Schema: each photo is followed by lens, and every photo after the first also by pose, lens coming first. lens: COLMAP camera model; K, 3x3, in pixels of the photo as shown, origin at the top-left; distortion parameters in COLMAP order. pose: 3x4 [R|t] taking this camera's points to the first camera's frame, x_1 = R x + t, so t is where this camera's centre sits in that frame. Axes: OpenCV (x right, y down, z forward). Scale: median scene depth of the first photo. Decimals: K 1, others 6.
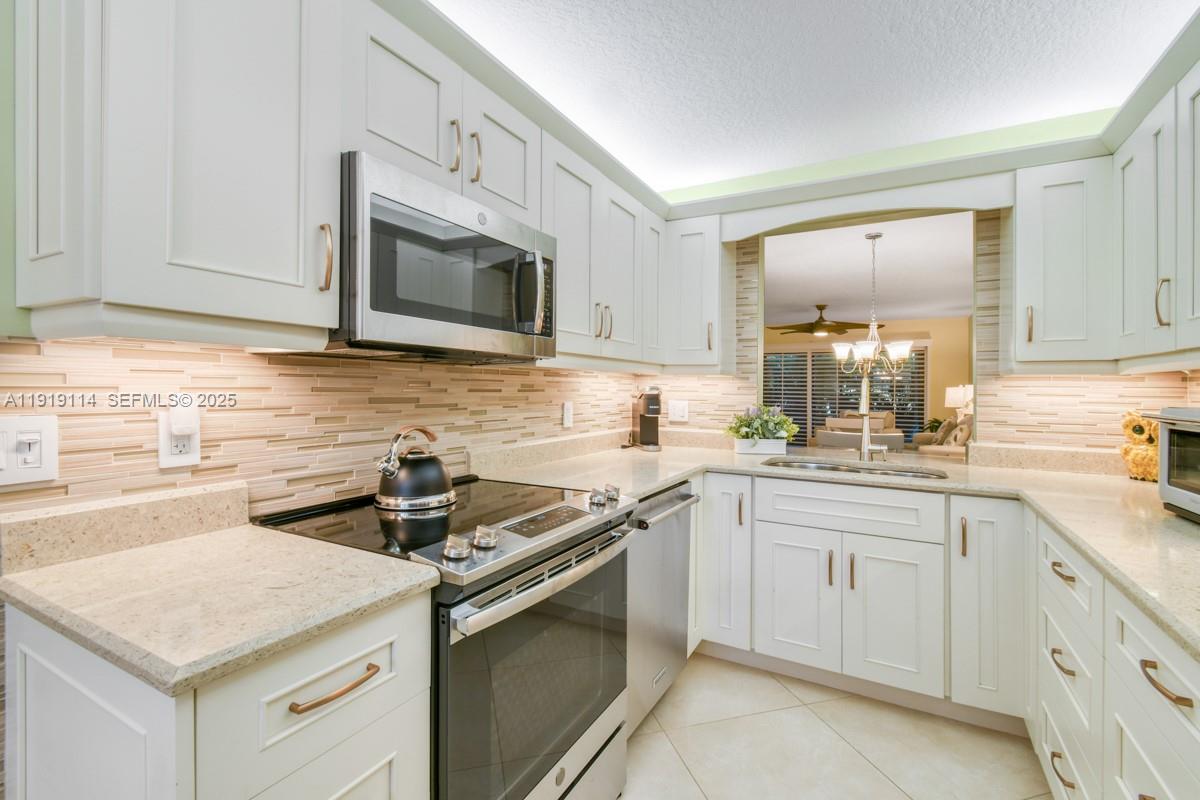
lens RADIAL K [[540.1, 0, 601.4], [0, 540.1, 395.6], [0, 0, 1]] dist [0.003542, -0.000083]
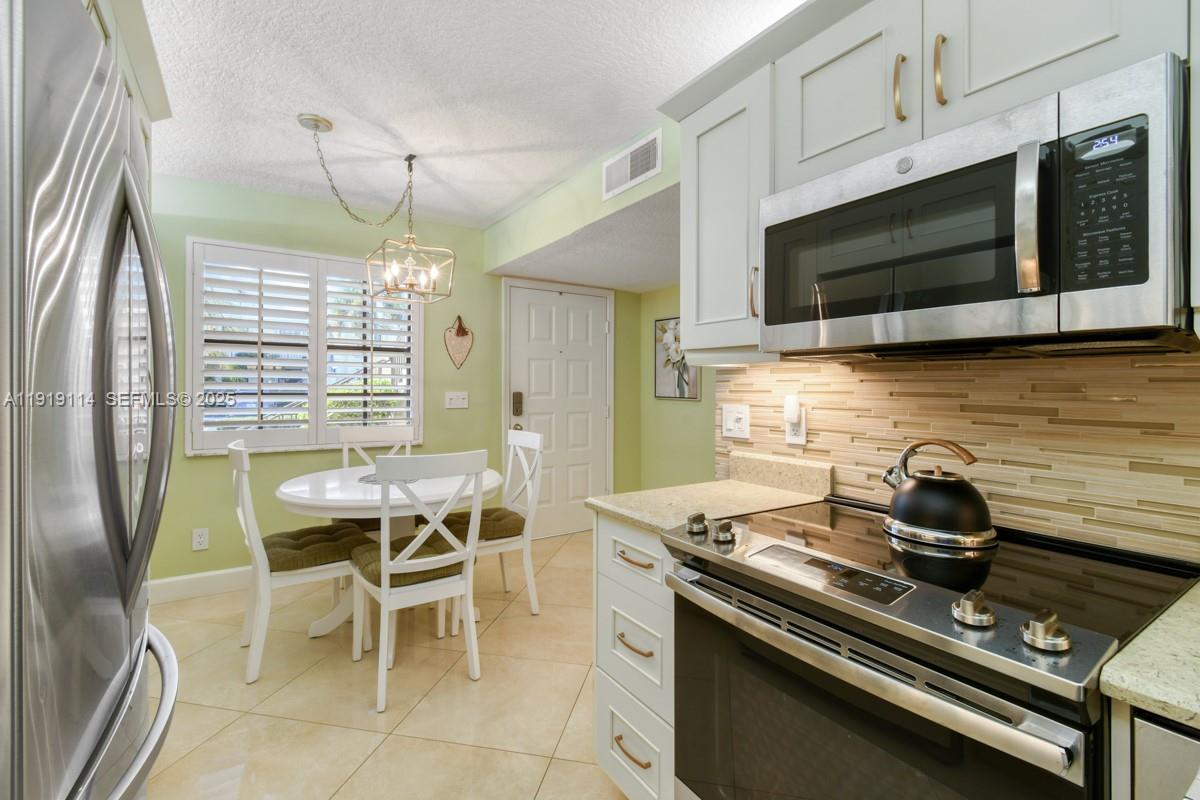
lens RADIAL K [[540.1, 0, 601.4], [0, 540.1, 395.6], [0, 0, 1]] dist [0.003542, -0.000083]
pose [[-0.459984, 0.002082, -0.887925, 0.441570], [-0.025164, 0.999565, 0.015380, -0.007075], [0.887571, 0.029419, -0.459731, 0.666514]]
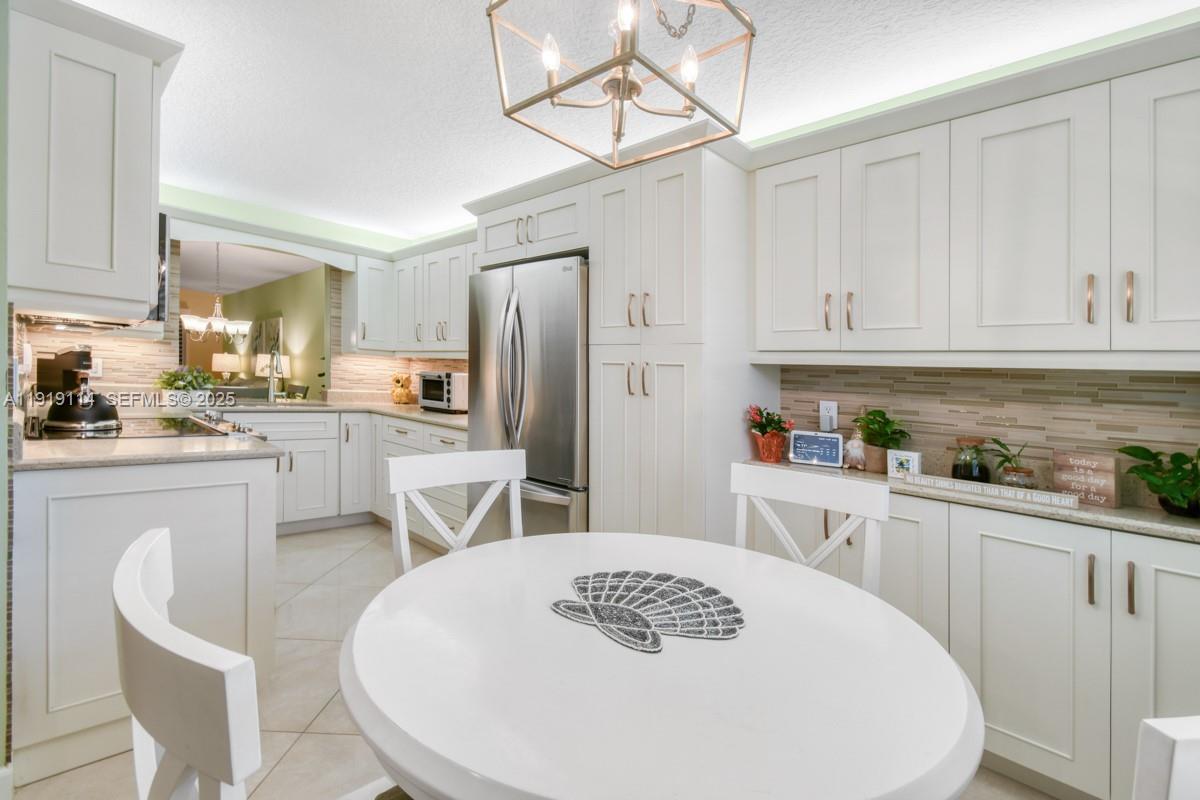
lens RADIAL K [[531.9, 0, 625.9], [0, 531.9, 401.5], [0, 0, 1]] dist [0.001224, -0.000671]
pose [[0.227766, -0.031618, 0.973203, -0.959990], [-0.038985, 0.998375, 0.041559, 0.014922], [-0.972935, -0.047406, 0.226163, -0.445329]]
